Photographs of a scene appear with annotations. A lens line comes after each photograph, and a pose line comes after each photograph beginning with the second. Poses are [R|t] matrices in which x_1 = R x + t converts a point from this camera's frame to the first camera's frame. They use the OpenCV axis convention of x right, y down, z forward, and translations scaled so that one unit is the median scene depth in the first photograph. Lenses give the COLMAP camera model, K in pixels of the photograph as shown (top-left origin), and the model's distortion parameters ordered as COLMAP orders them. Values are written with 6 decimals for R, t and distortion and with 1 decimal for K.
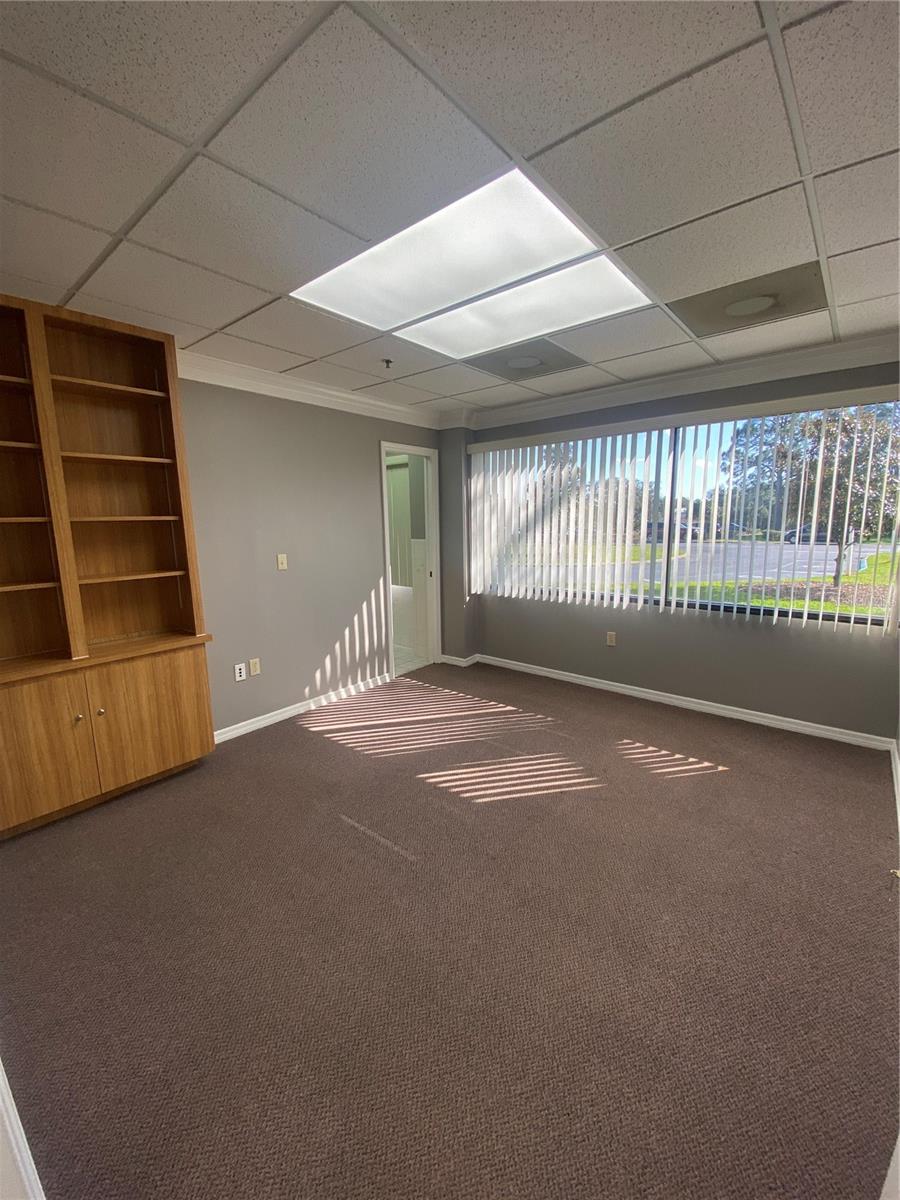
lens RADIAL K [[491.7, 0, 454.7], [0, 491.7, 600.1], [0, 0, 1]] dist [0.001744, -0.000006]
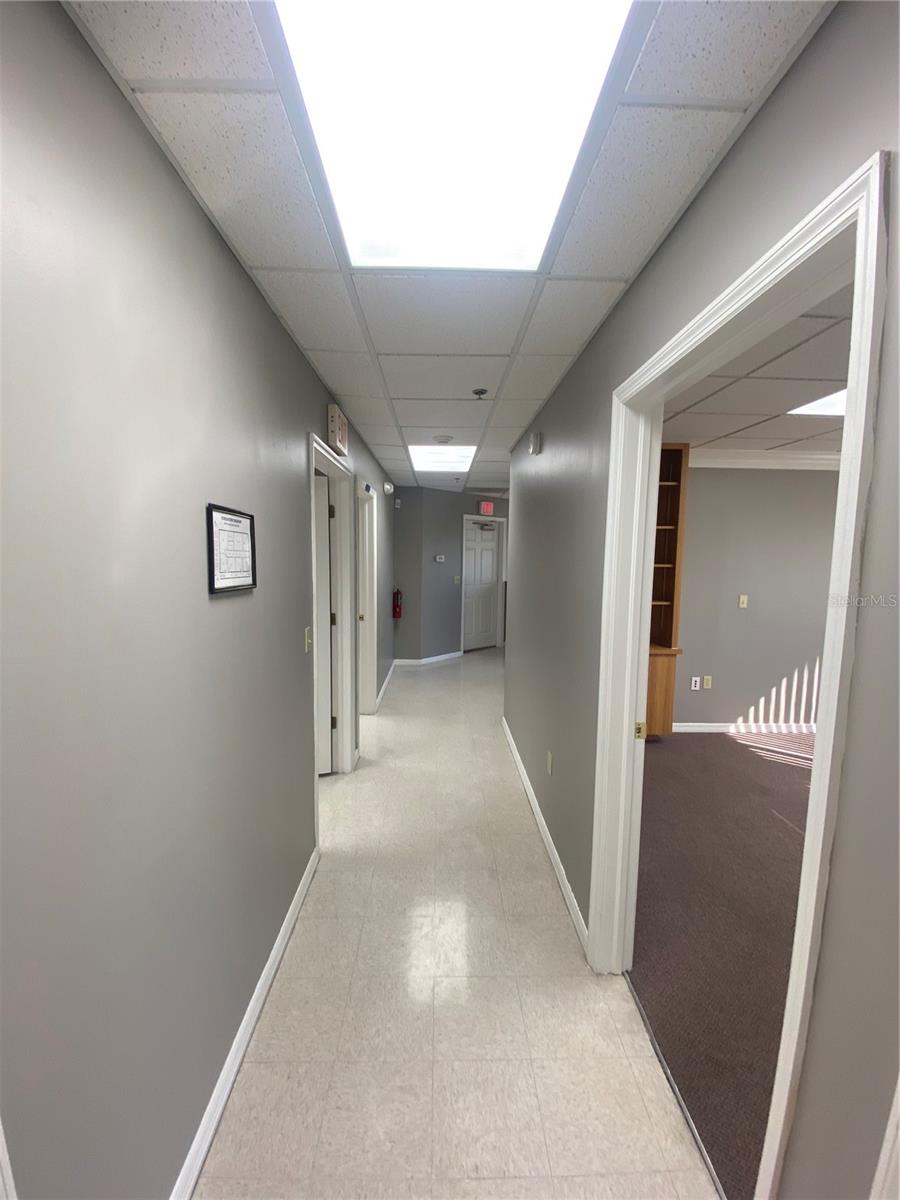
lens RADIAL K [[491.7, 0, 455.0], [0, 491.7, 599.3], [0, 0, 1]] dist [0.001744, -0.000006]
pose [[0.665736, 0.098275, -0.739687, 0.087301], [-0.144589, 0.989491, 0.001330, 0.021456], [0.732045, 0.106065, 0.672949, -0.408691]]
